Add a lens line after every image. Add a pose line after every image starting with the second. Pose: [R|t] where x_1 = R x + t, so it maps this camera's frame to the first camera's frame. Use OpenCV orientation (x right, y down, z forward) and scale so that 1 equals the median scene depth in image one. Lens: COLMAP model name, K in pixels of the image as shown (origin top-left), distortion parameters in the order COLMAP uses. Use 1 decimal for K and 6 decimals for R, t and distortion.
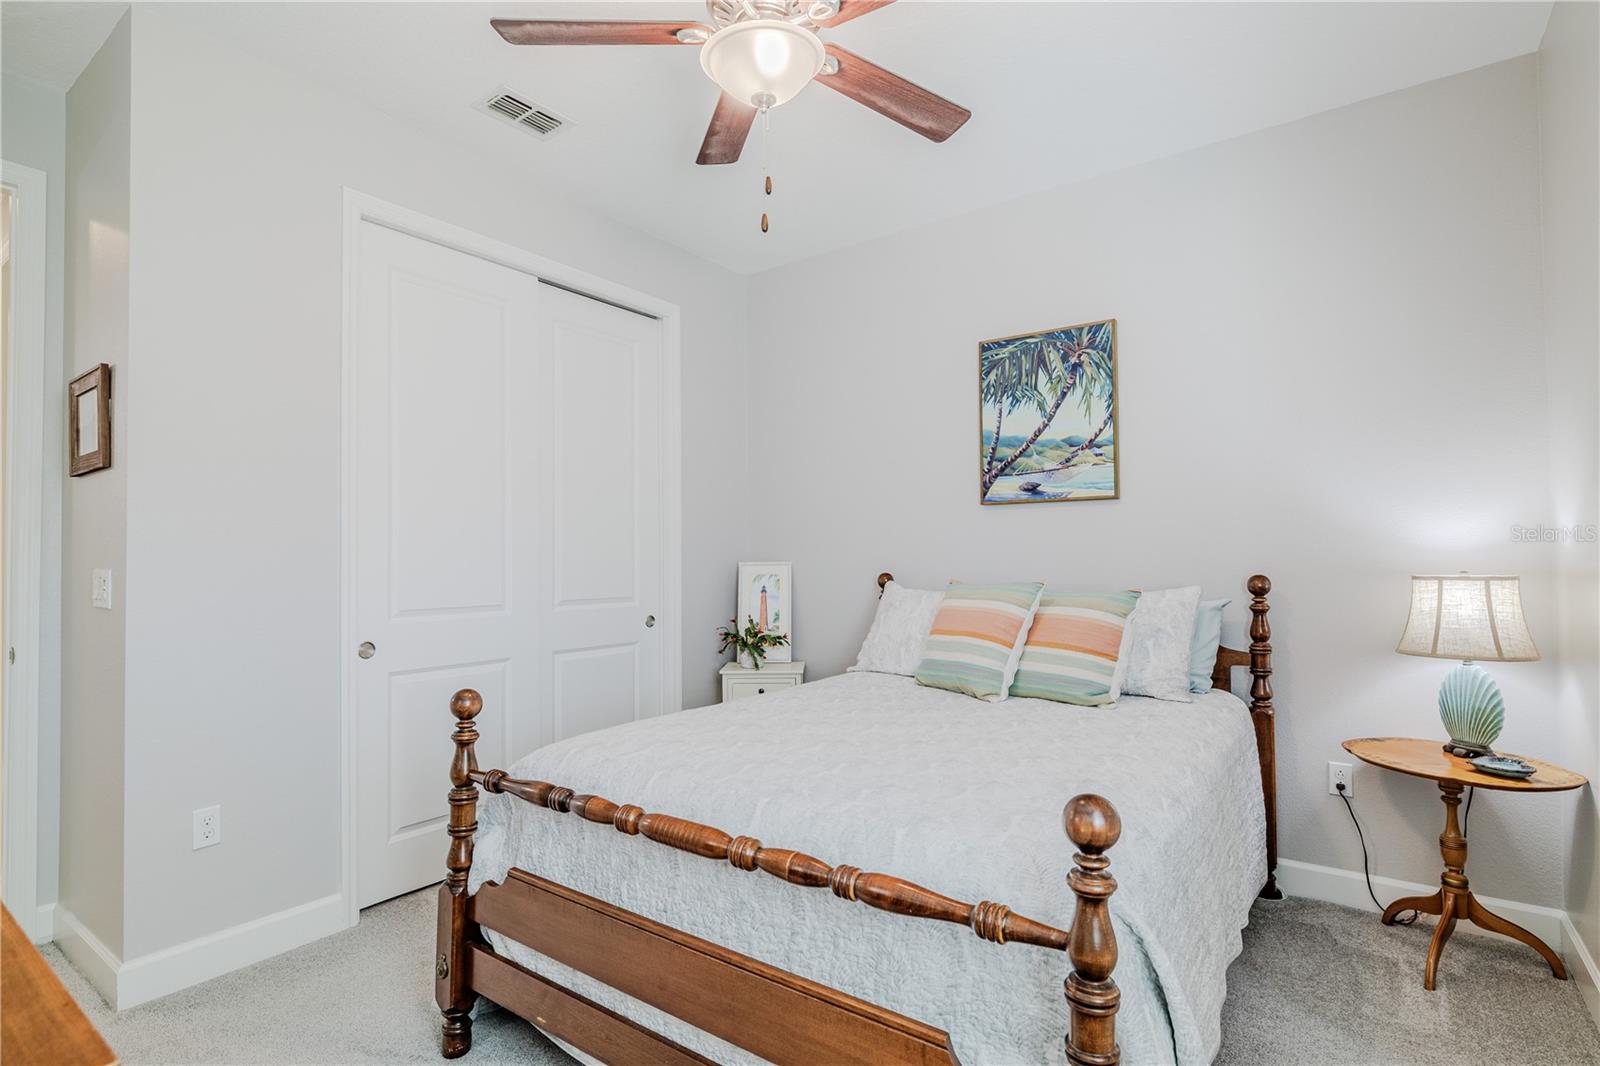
lens RADIAL K [[791.4, 0, 800.5], [0, 791.4, 541.9], [0, 0, 1]] dist [-0.003373, 0.000916]
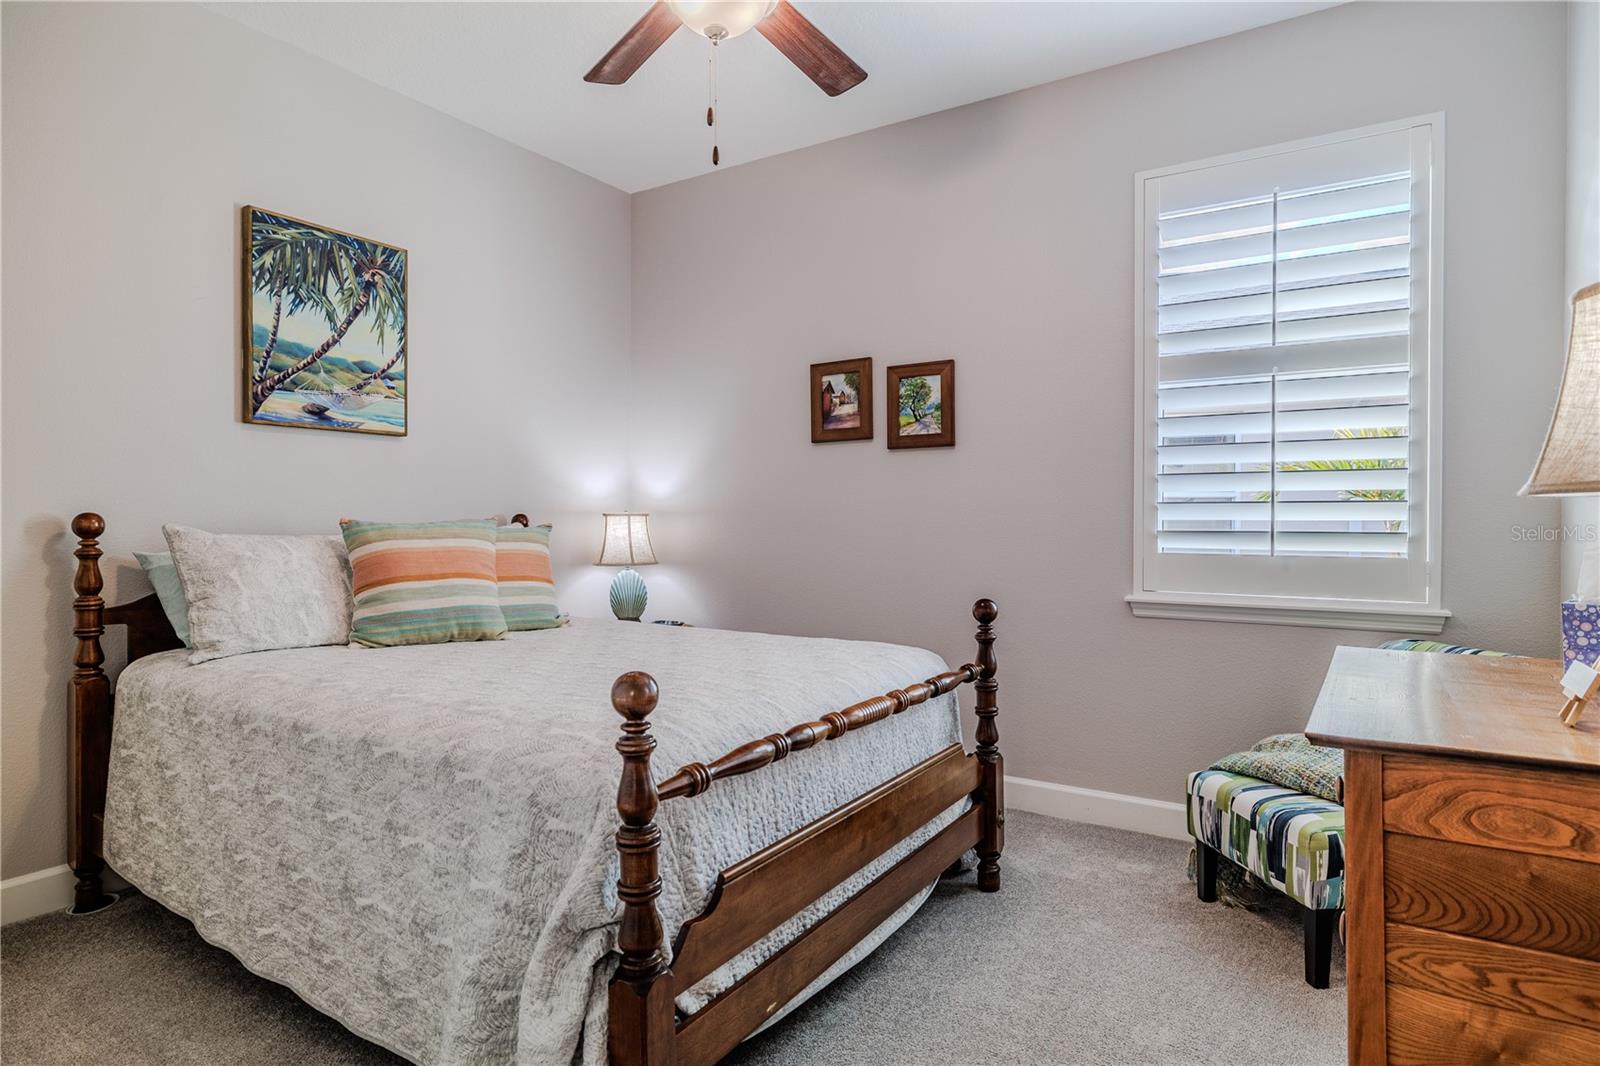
lens RADIAL K [[881.7, 0, 800.9], [0, 881.7, 531.2], [0, 0, 1]] dist [0.007587, 0.000402]
pose [[-0.063187, -0.010977, 0.997941, -0.686554], [-0.022819, 0.999694, 0.009552, 0.039075], [-0.997741, -0.022168, -0.063419, 0.553436]]
